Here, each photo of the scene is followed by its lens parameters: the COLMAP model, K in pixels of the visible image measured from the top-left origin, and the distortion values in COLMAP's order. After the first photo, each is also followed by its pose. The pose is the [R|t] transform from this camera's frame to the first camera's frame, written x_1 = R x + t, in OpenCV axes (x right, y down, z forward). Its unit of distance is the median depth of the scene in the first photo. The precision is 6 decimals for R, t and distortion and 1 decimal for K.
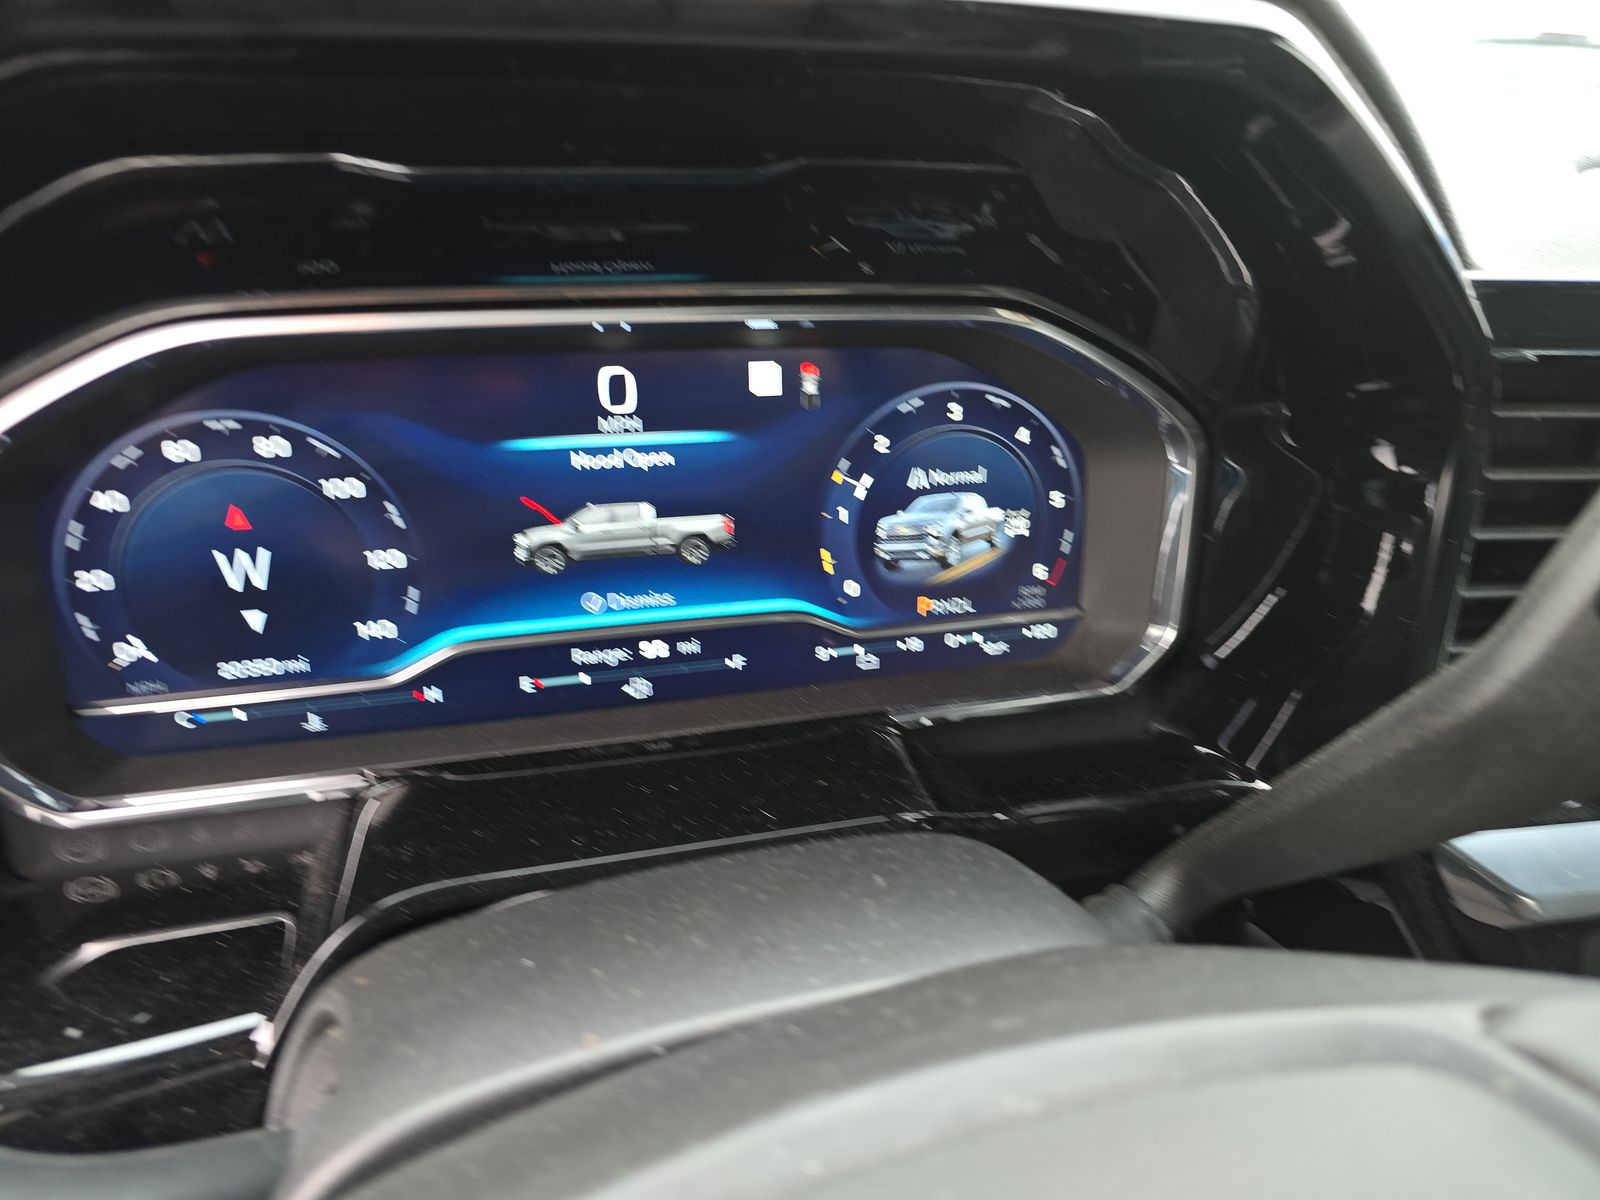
lens RADIAL K [[1081.2, 0, 807.8], [0, 1081.2, 601.9], [0, 0, 1]] dist [0.047634, -0.022248]
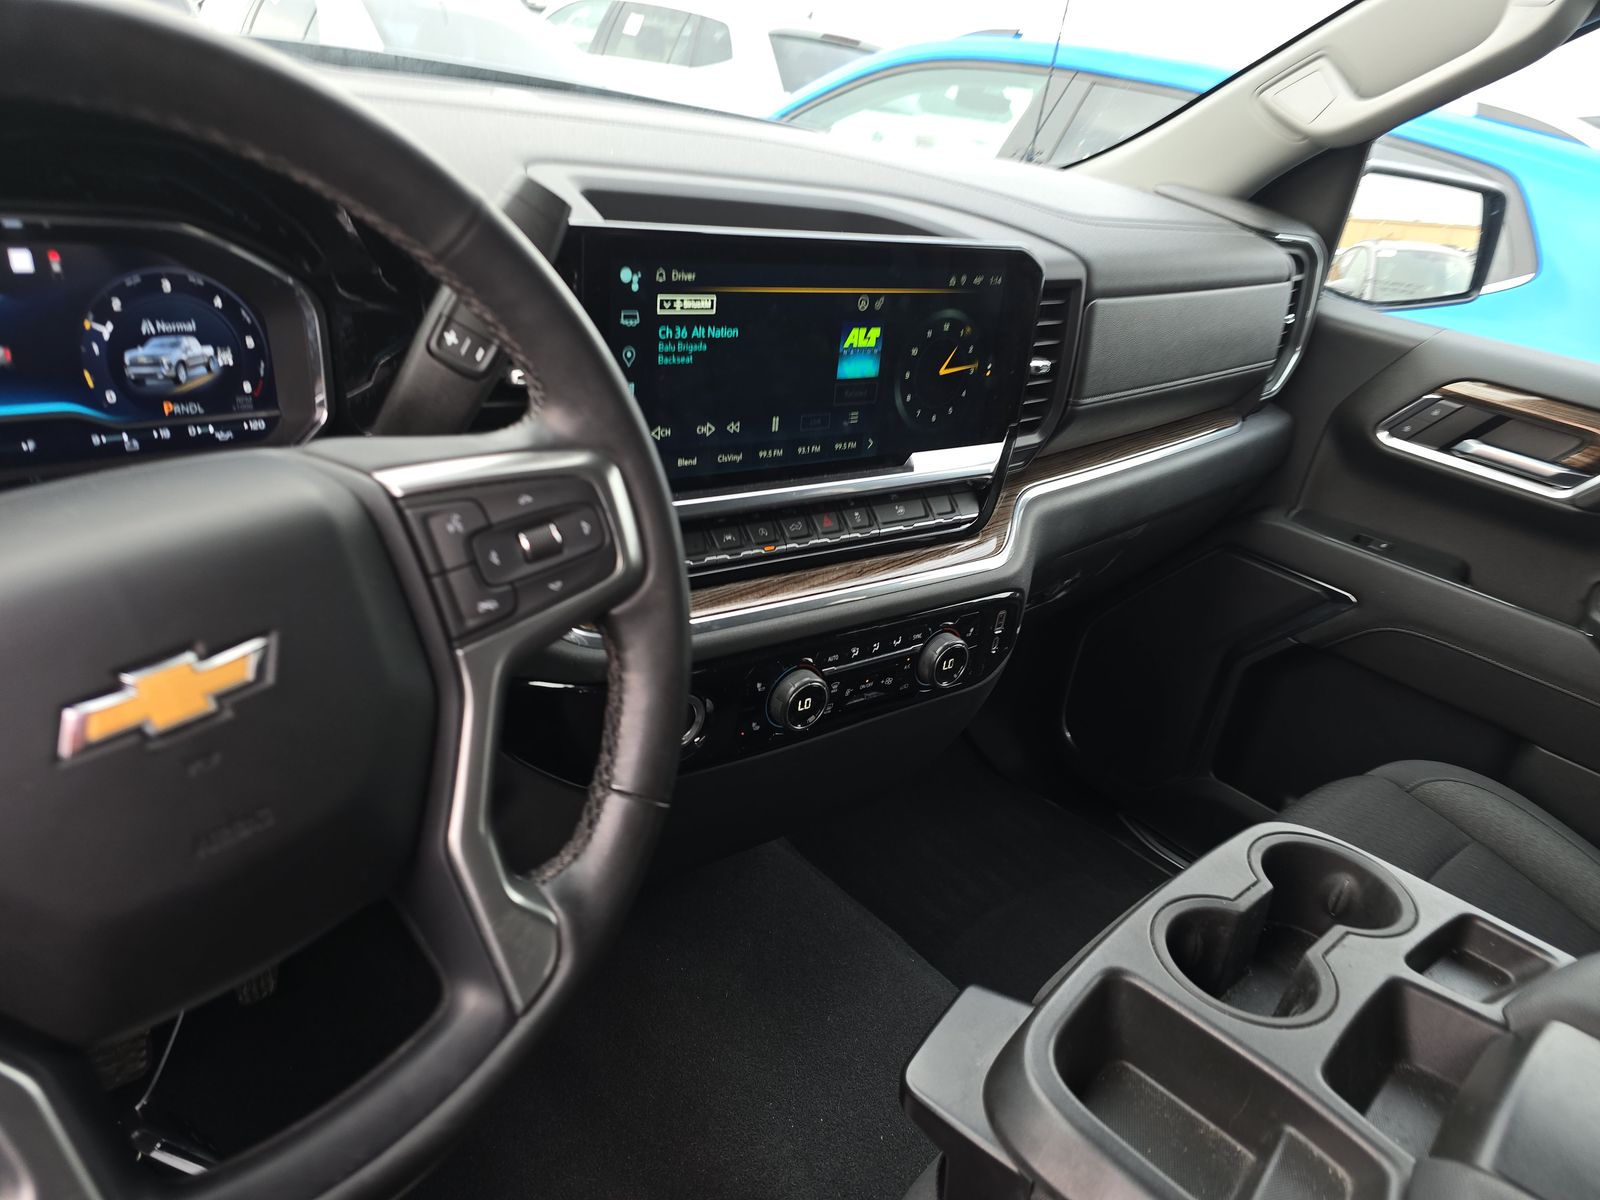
lens RADIAL K [[1081.2, 0, 809.2], [0, 1081.2, 610.5], [0, 0, 1]] dist [0.047634, -0.022248]
pose [[0.869205, -0.121629, 0.479259, 0.124356], [0.084202, 0.991526, 0.098923, 0.234363], [-0.487230, -0.045629, 0.872081, -0.971097]]
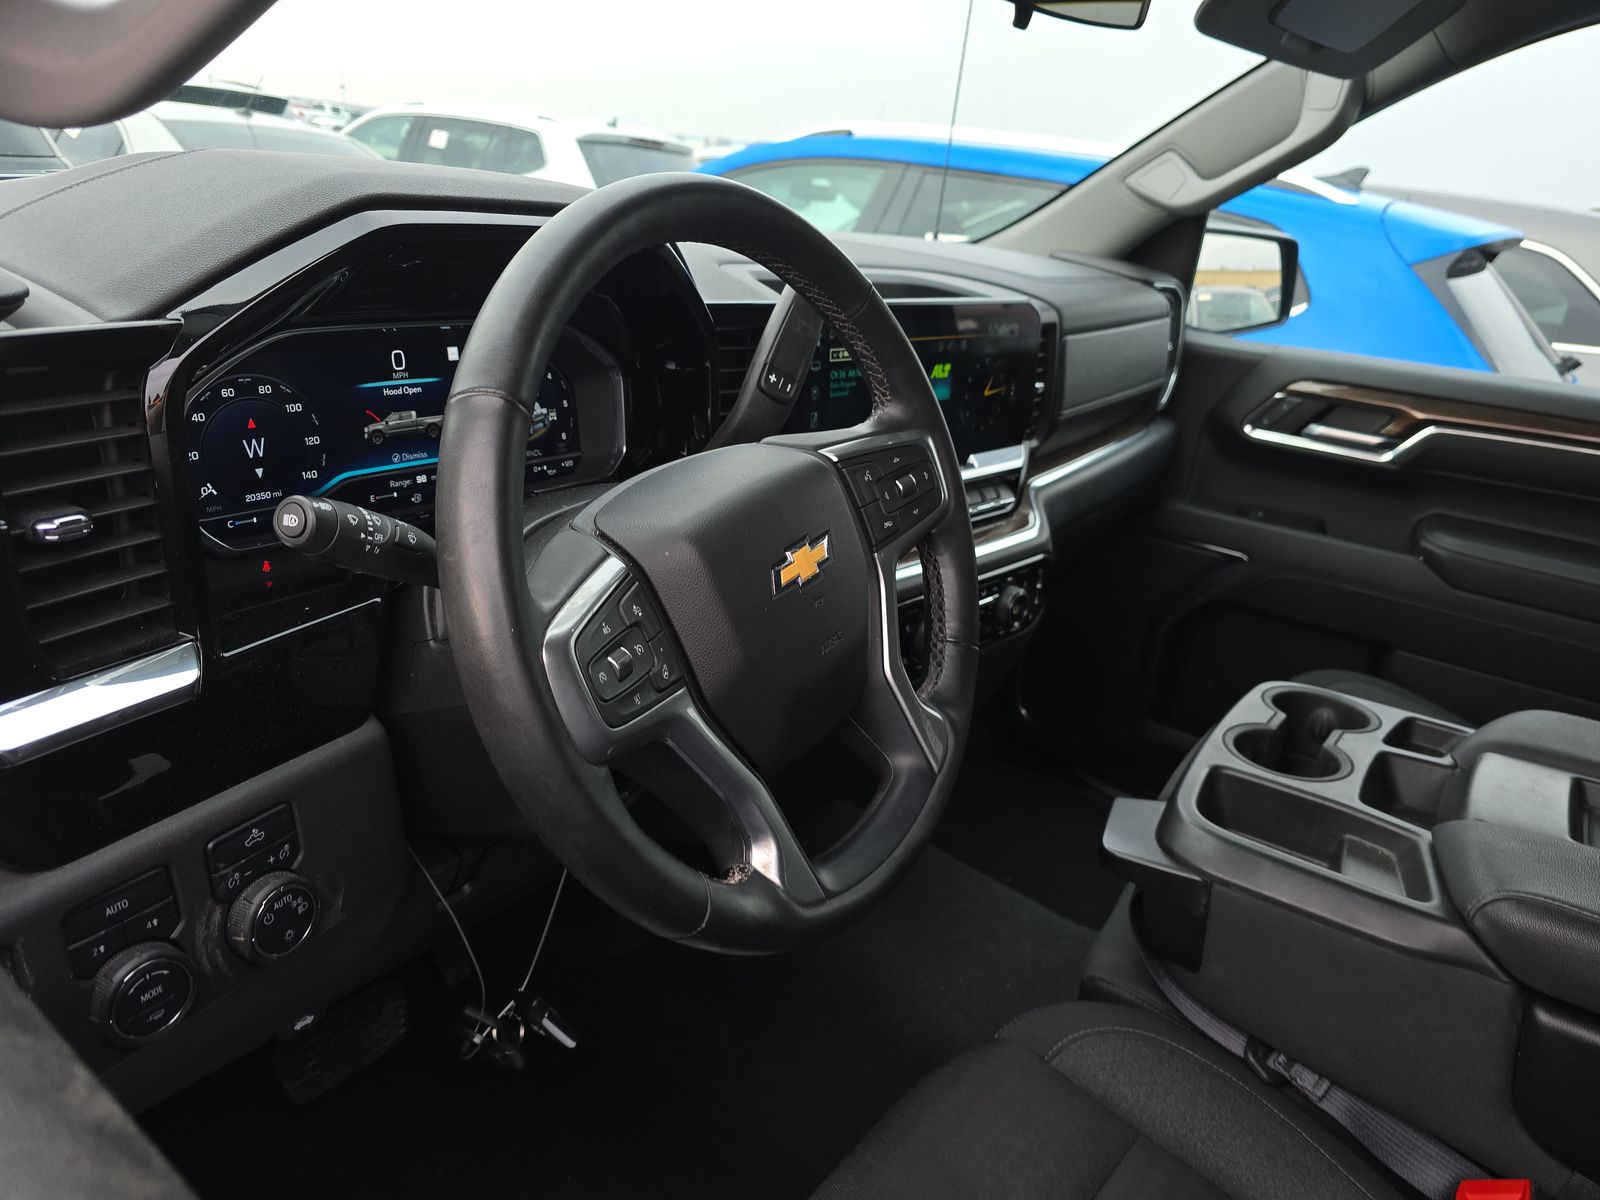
lens RADIAL K [[1081.2, 0, 806.9], [0, 1081.2, 614.7], [0, 0, 1]] dist [0.047634, -0.022248]
pose [[0.767809, -0.186535, 0.612922, -0.934215], [0.195050, 0.979322, 0.053705, 0.342778], [-0.610266, 0.078316, 0.788316, -1.184201]]
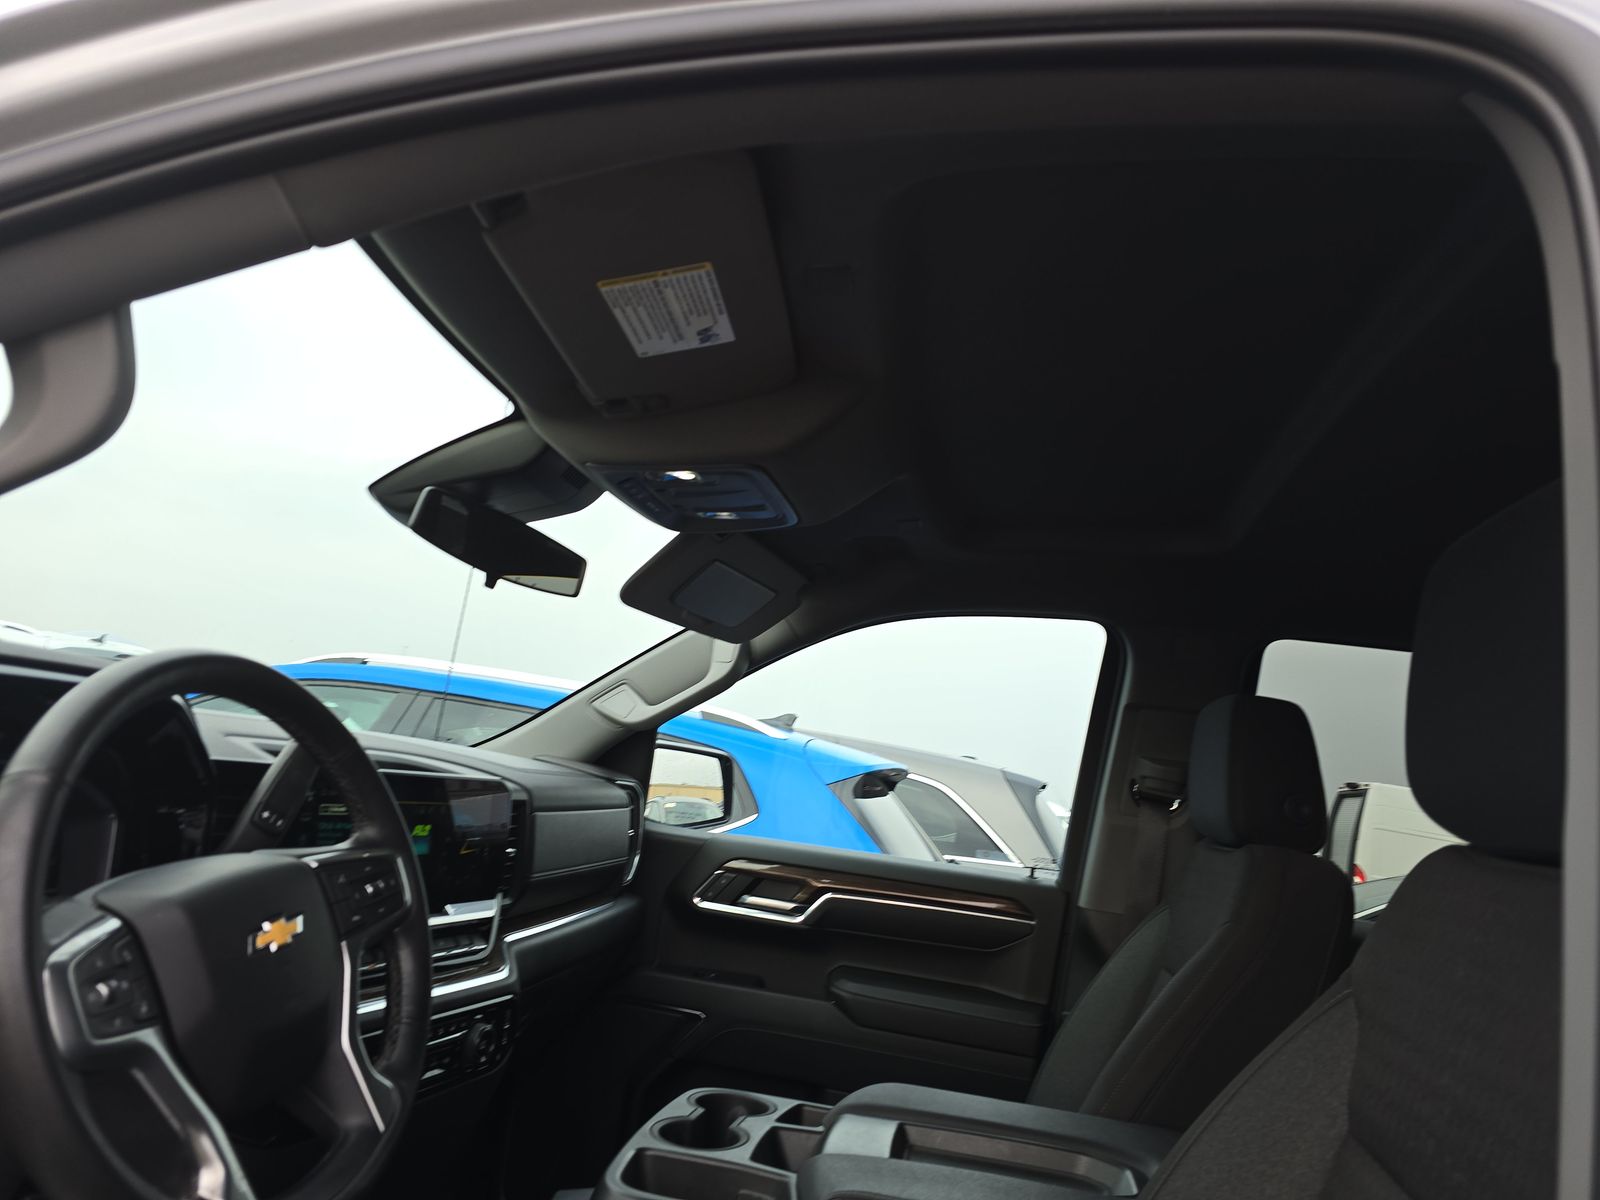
lens RADIAL K [[1081.2, 0, 801.0], [0, 1081.2, 610.4], [0, 0, 1]] dist [0.047634, -0.022248]
pose [[0.441556, 0.173199, 0.880358, -1.450675], [0.260381, 0.914230, -0.310460, 0.706668], [-0.858621, 0.366314, 0.358586, -1.757627]]
